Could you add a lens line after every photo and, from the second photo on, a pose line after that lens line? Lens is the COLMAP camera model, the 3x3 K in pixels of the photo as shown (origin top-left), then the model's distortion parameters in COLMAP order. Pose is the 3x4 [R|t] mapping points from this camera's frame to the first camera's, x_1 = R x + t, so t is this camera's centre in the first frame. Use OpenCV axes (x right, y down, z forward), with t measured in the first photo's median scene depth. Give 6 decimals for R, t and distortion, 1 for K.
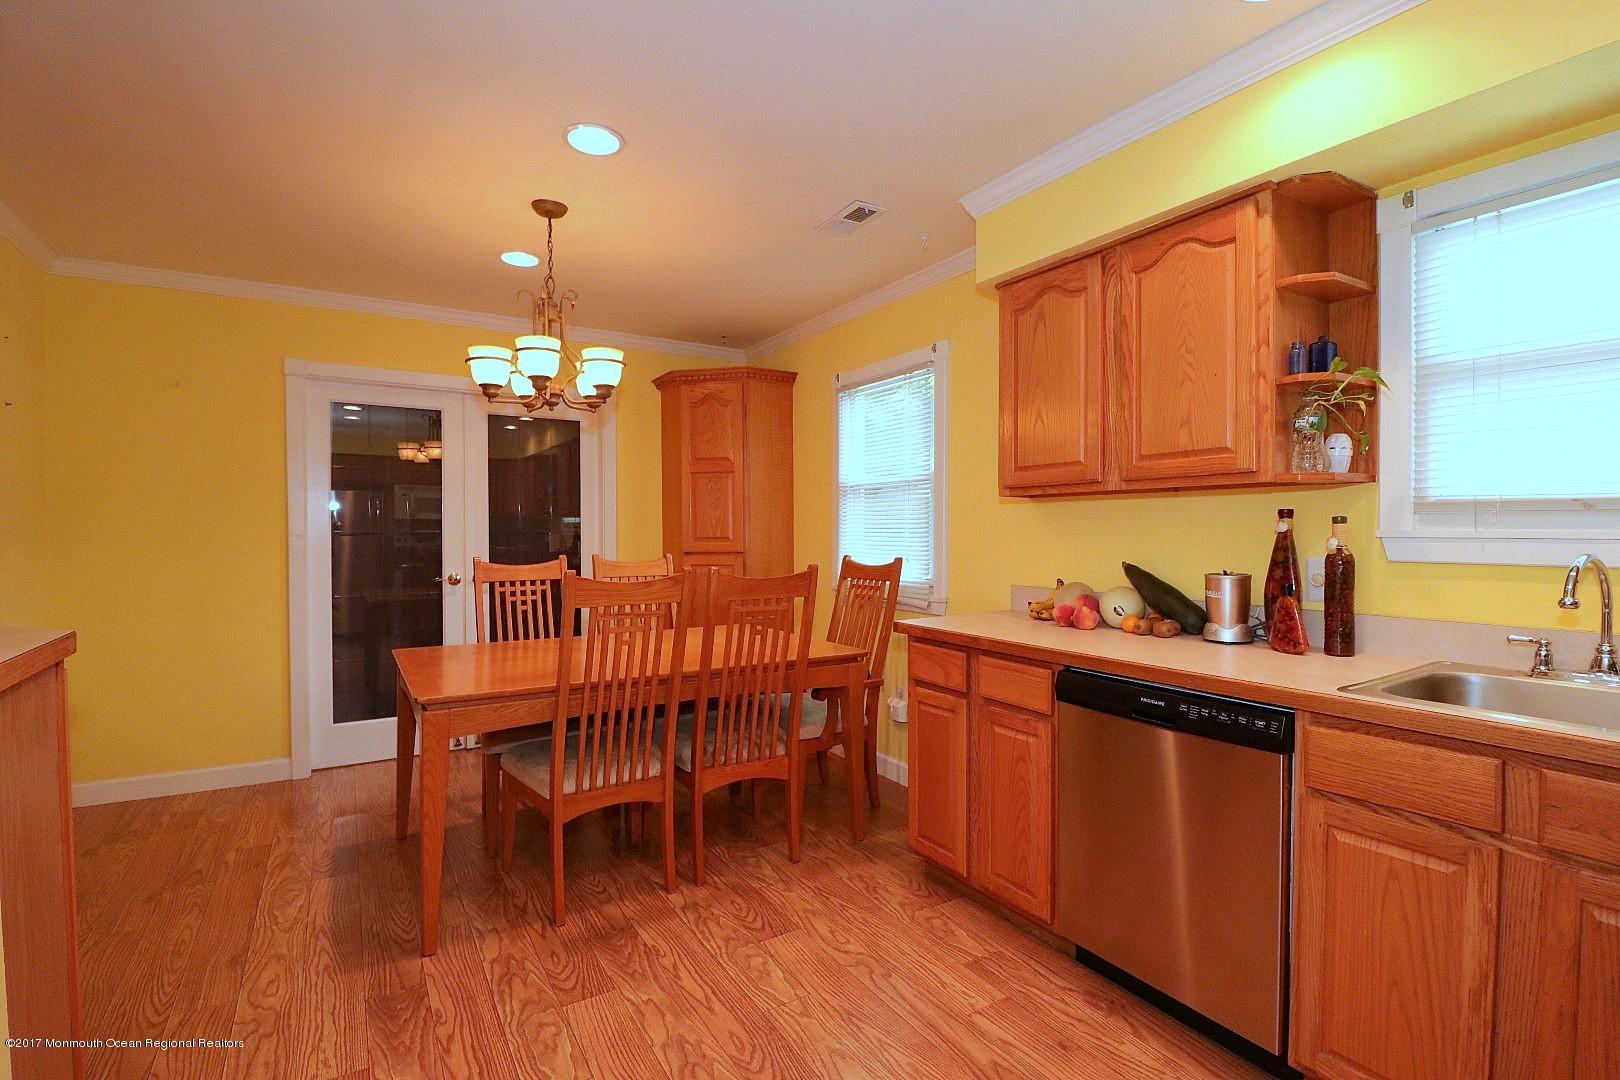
lens RADIAL K [[748.2, 0, 816.2], [0, 748.2, 547.6], [0, 0, 1]] dist [-0.005406, -0.010867]
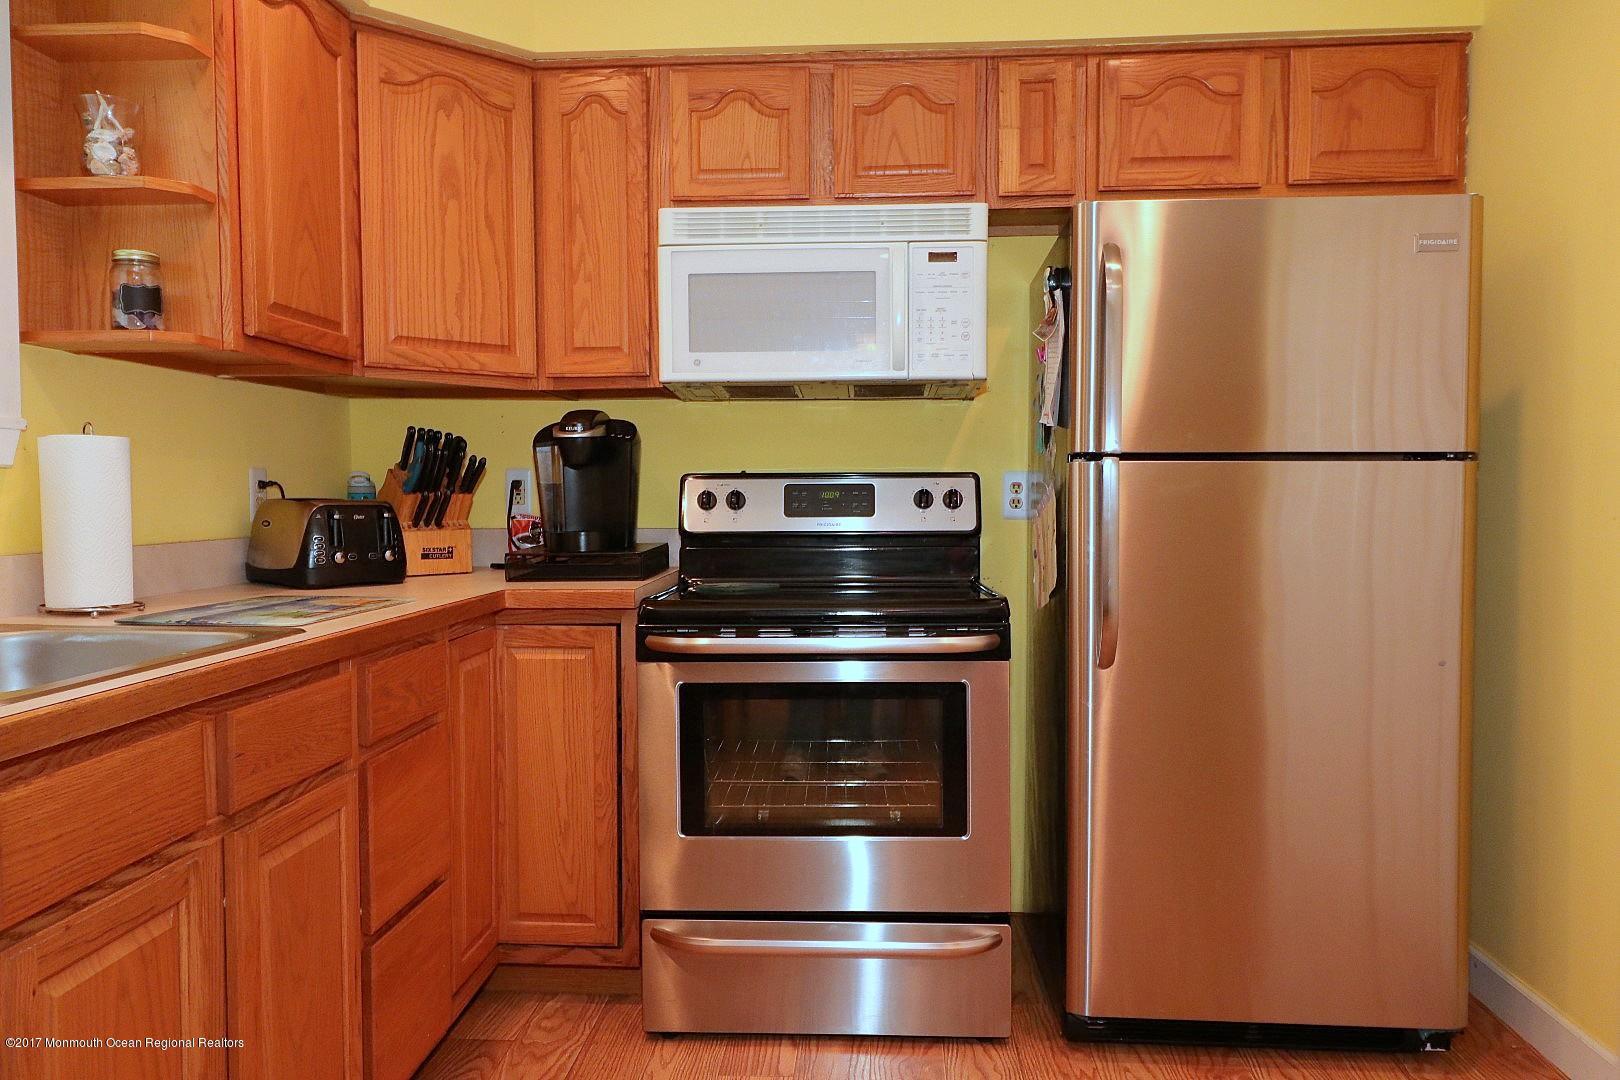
lens RADIAL K [[1141.2, 0, 808.9], [0, 1141.2, 543.8], [0, 0, 1]] dist [0.009703, -0.006423]
pose [[-0.808674, -0.021171, 0.587876, -0.090277], [0.021571, 0.997613, 0.065601, 0.036607], [-0.587861, 0.065731, -0.806287, 0.855279]]
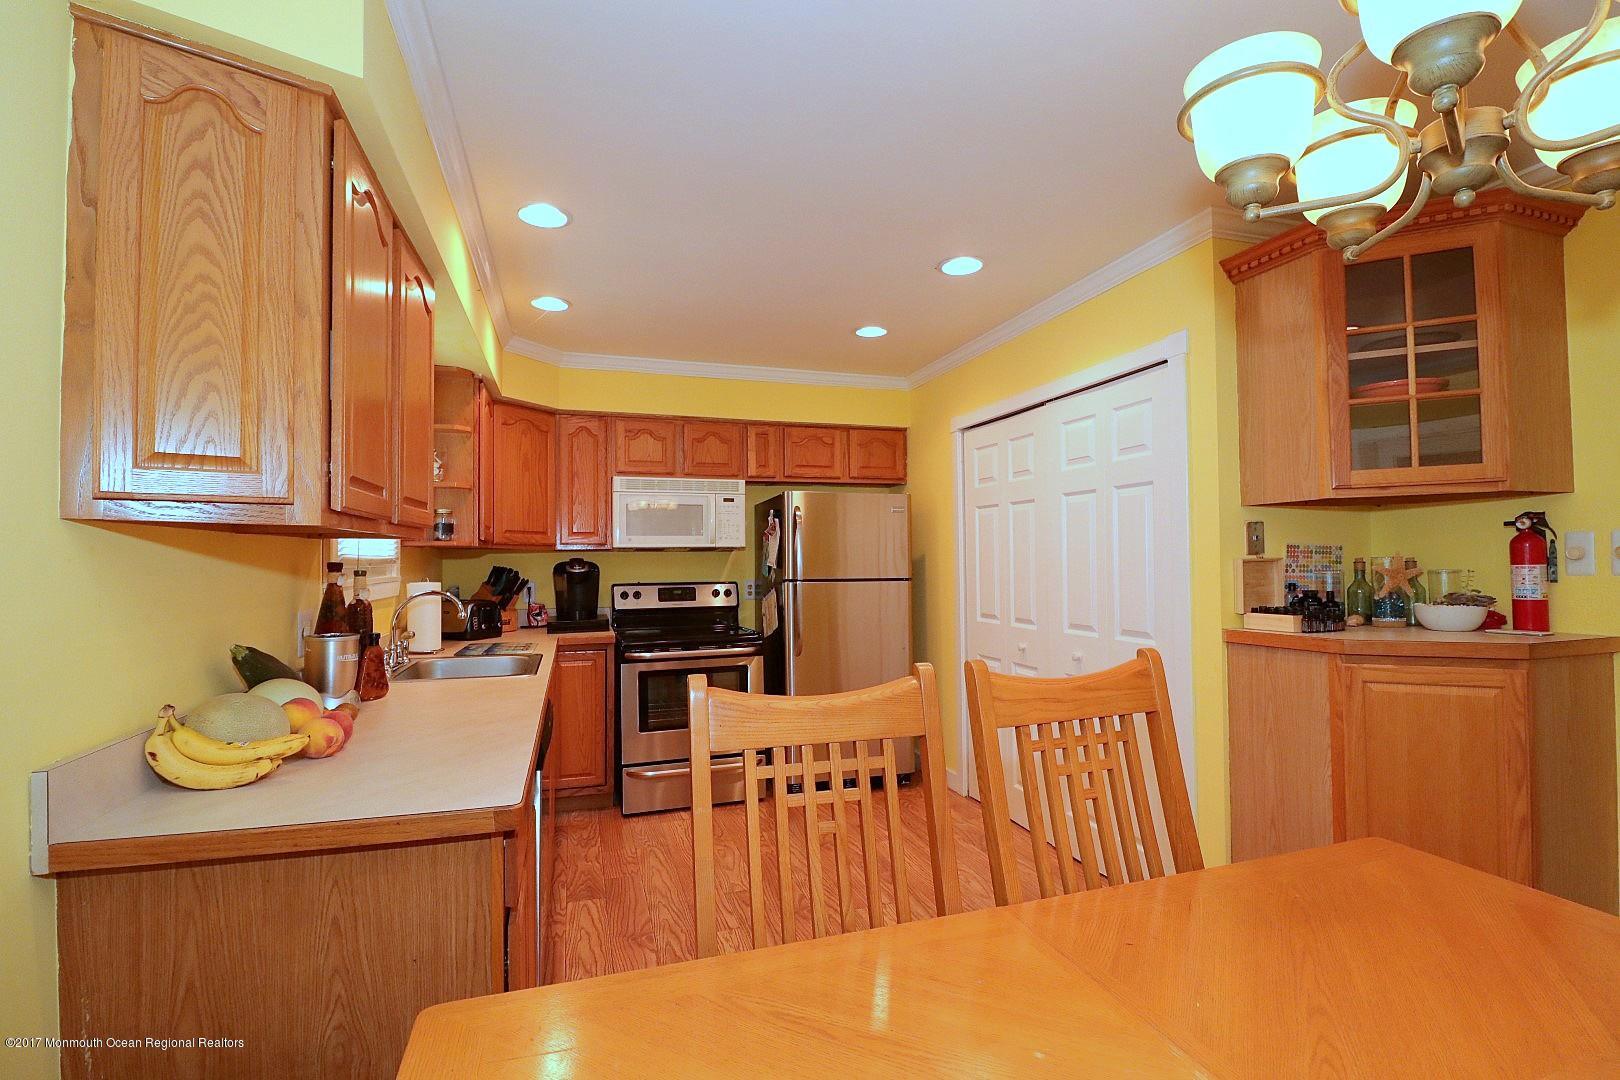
lens RADIAL K [[748.2, 0, 813.7], [0, 748.2, 544.0], [0, 0, 1]] dist [-0.005406, -0.010867]
pose [[-0.968467, 0.015809, 0.248640, -0.209276], [0.017545, 0.999835, 0.004766, -0.064182], [-0.248524, 0.008978, -0.968584, 1.645595]]
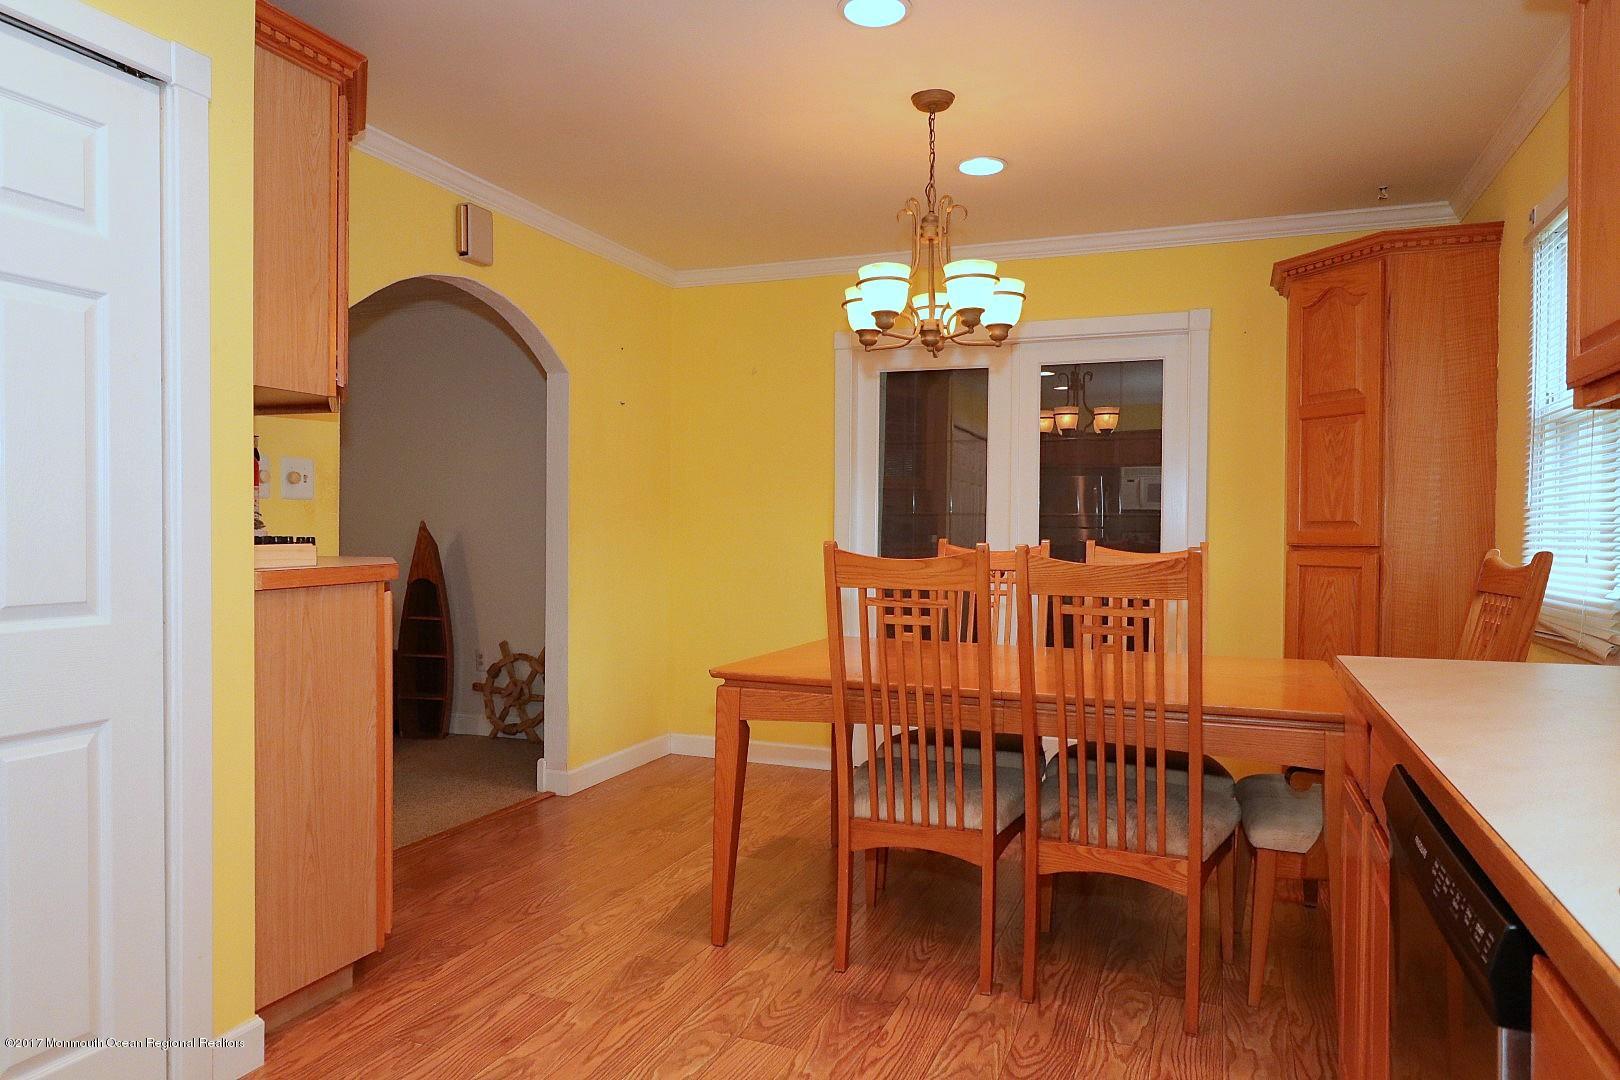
lens RADIAL K [[1046.2, 0, 810.6], [0, 1046.2, 550.6], [0, 0, 1]] dist [-0.002591, 0.000918]
pose [[0.592064, 0.022530, -0.805576, 0.582150], [-0.029939, 0.999534, 0.005951, 0.034369], [0.805334, 0.020595, 0.592463, 0.286105]]
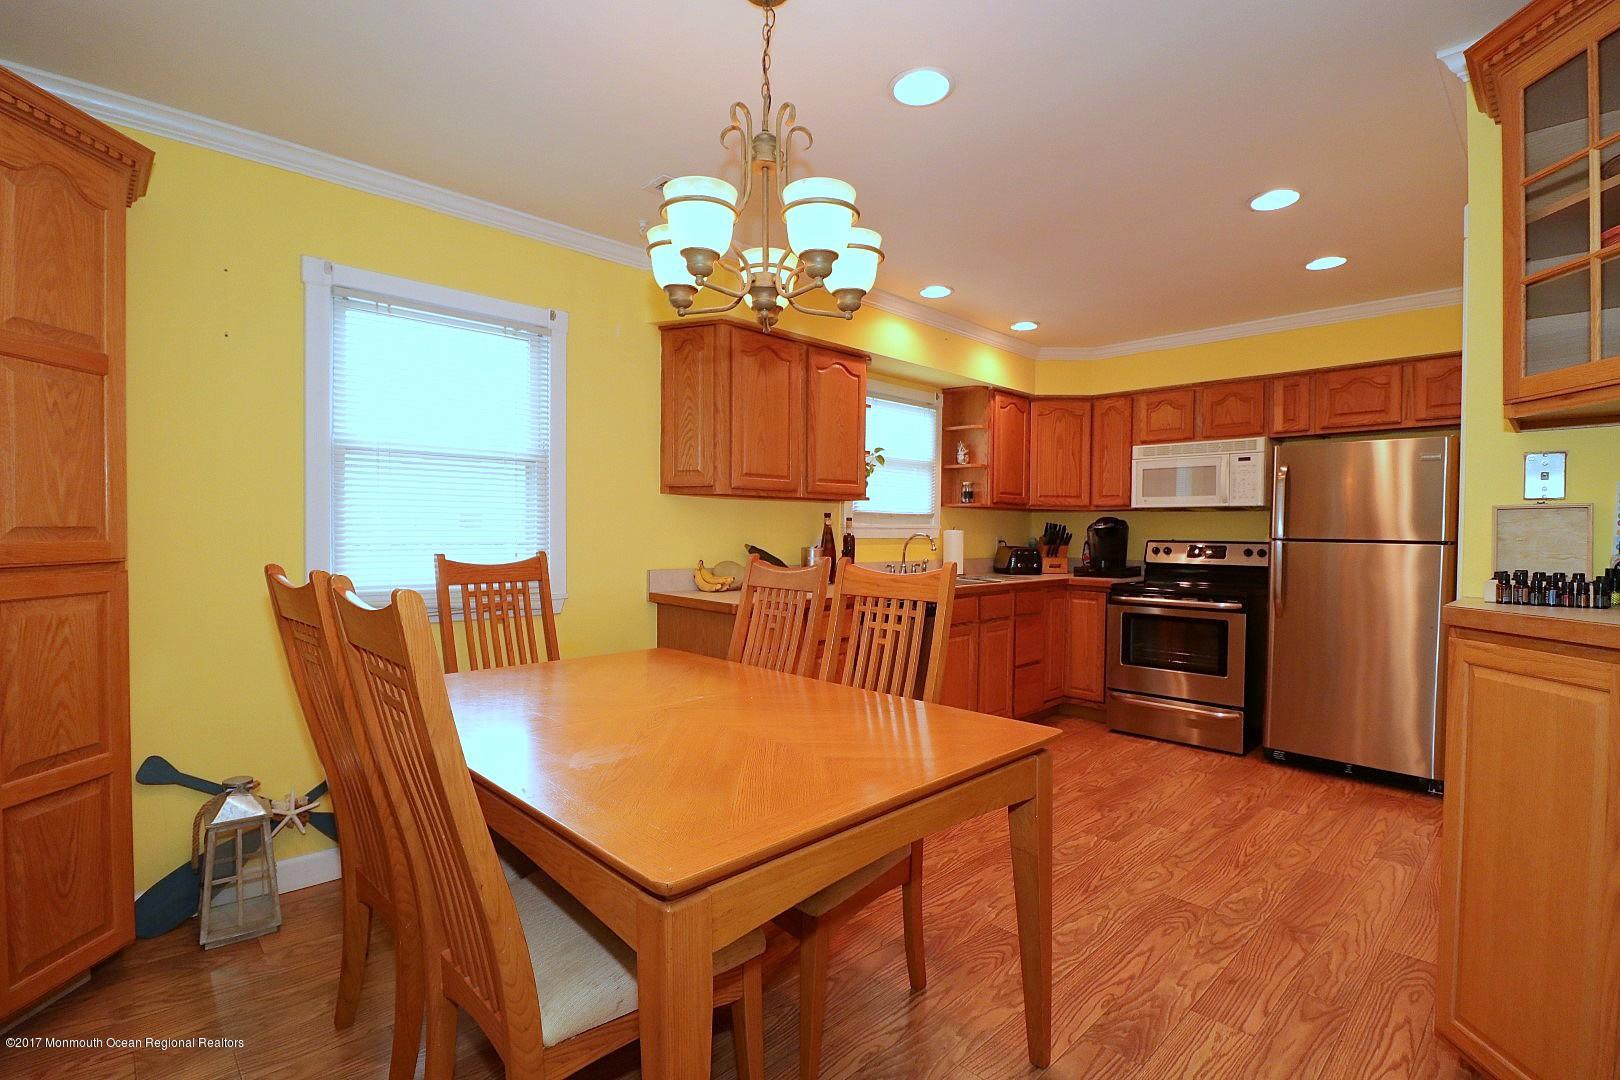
lens RADIAL K [[748.2, 0, 808.0], [0, 748.2, 544.8], [0, 0, 1]] dist [-0.005406, -0.010867]
pose [[-0.205182, -0.019646, 0.978527, -1.169711], [0.015657, 0.999605, 0.023352, -0.013834], [-0.978599, 0.020112, -0.204793, 1.331130]]
